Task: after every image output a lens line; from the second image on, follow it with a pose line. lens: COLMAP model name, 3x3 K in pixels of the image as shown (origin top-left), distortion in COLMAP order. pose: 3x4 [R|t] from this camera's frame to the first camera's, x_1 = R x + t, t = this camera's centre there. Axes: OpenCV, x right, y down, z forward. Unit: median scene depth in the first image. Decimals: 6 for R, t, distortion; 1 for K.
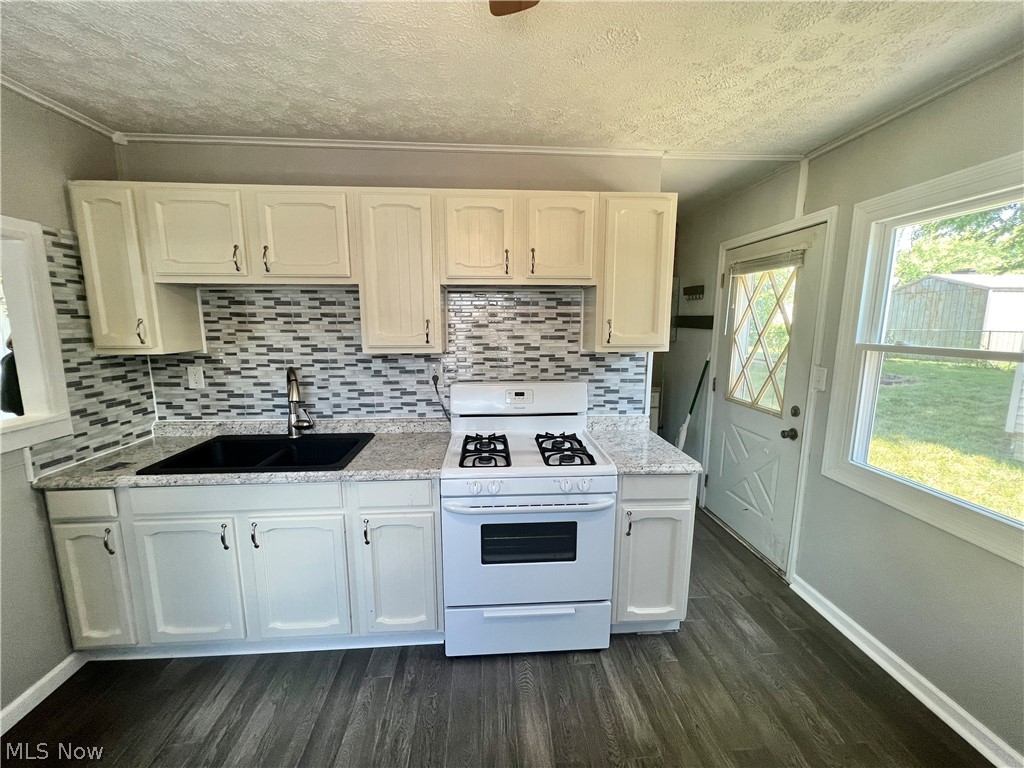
lens RADIAL K [[409.7, 0, 512.0], [0, 409.7, 384.0], [0, 0, 1]] dist [-0.000611, 0.000475]
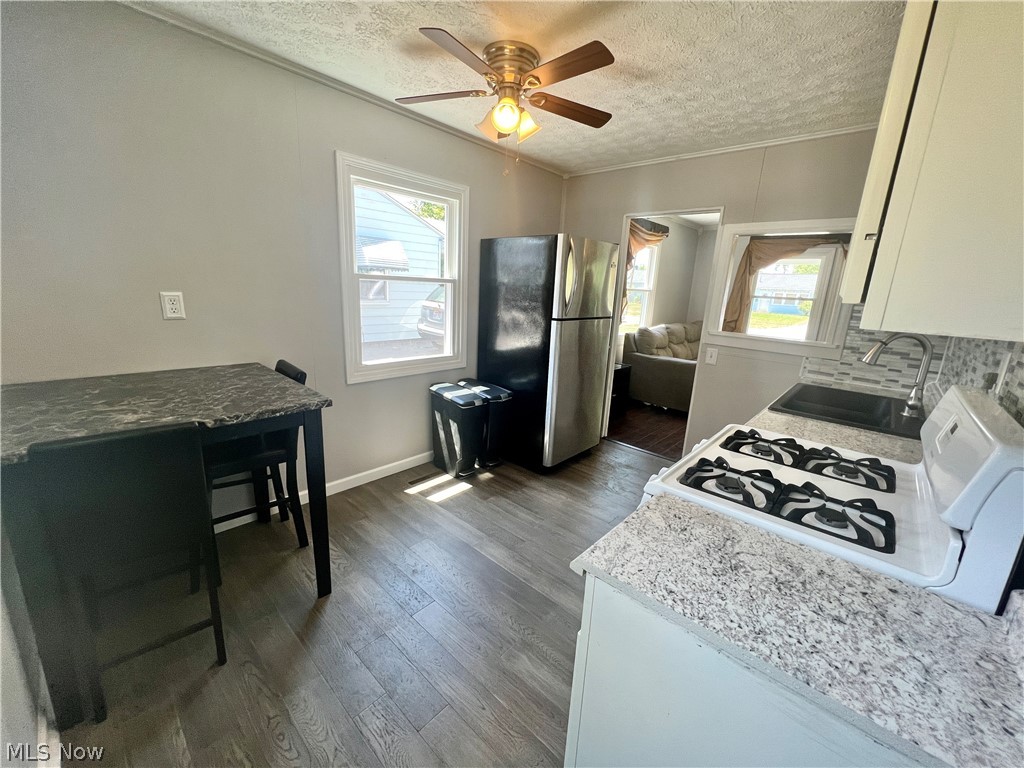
lens RADIAL K [[409.7, 0, 512.0], [0, 409.7, 384.0], [0, 0, 1]] dist [-0.000611, 0.000475]
pose [[-0.723780, 0.122964, -0.678986, 0.718181], [-0.155946, 0.929387, 0.334545, -0.099124], [0.672178, 0.348022, -0.653496, 1.072001]]
